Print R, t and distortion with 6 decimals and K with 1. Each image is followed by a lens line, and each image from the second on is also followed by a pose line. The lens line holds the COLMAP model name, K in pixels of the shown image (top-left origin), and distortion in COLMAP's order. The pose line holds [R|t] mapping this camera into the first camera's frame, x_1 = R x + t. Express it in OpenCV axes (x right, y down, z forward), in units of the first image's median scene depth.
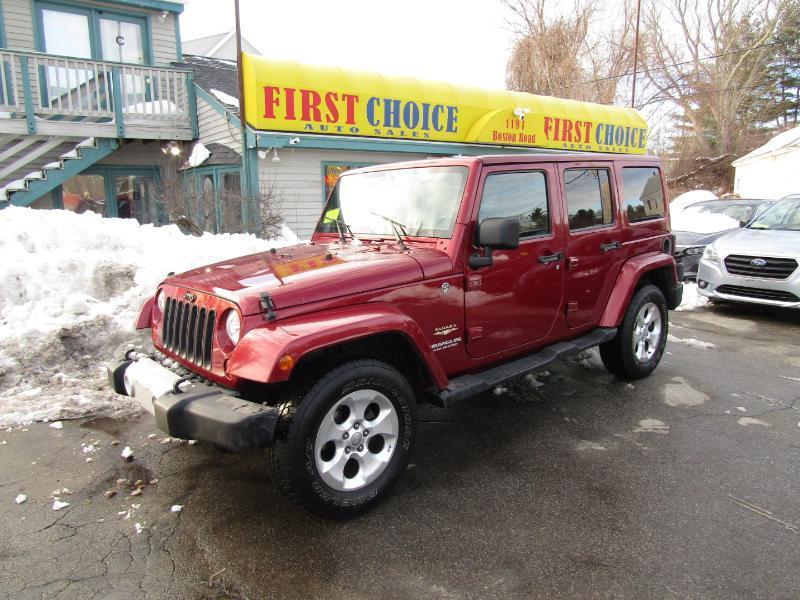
lens RADIAL K [[566.1, 0, 400.0], [0, 566.1, 300.0], [0, 0, 1]] dist [-0.010070, 0.000045]
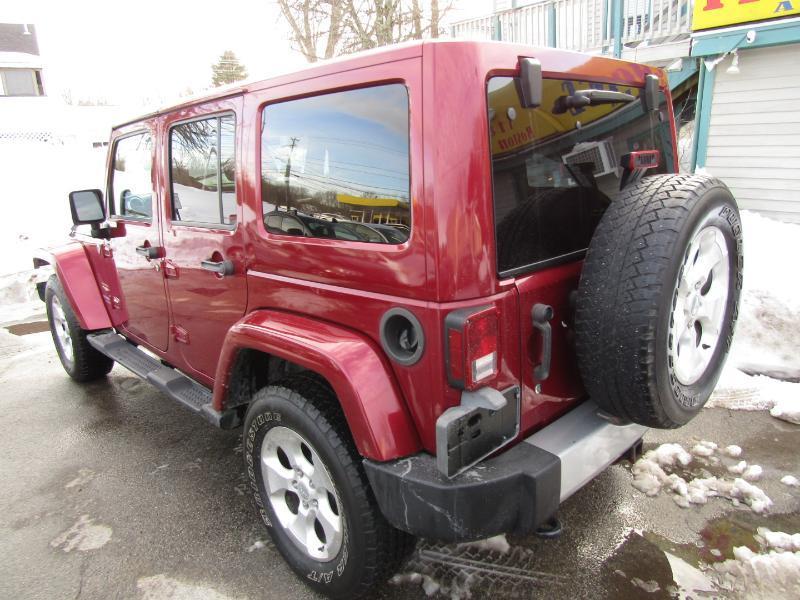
lens RADIAL K [[570.4, 0, 401.6], [0, 570.4, 295.5], [0, 0, 1]] dist [-0.005486, -0.003245]
pose [[0.047045, 0.279071, -0.959117, 0.463721], [-0.137314, 0.952872, 0.270518, -0.122187], [0.989410, 0.118974, 0.083149, 0.581946]]
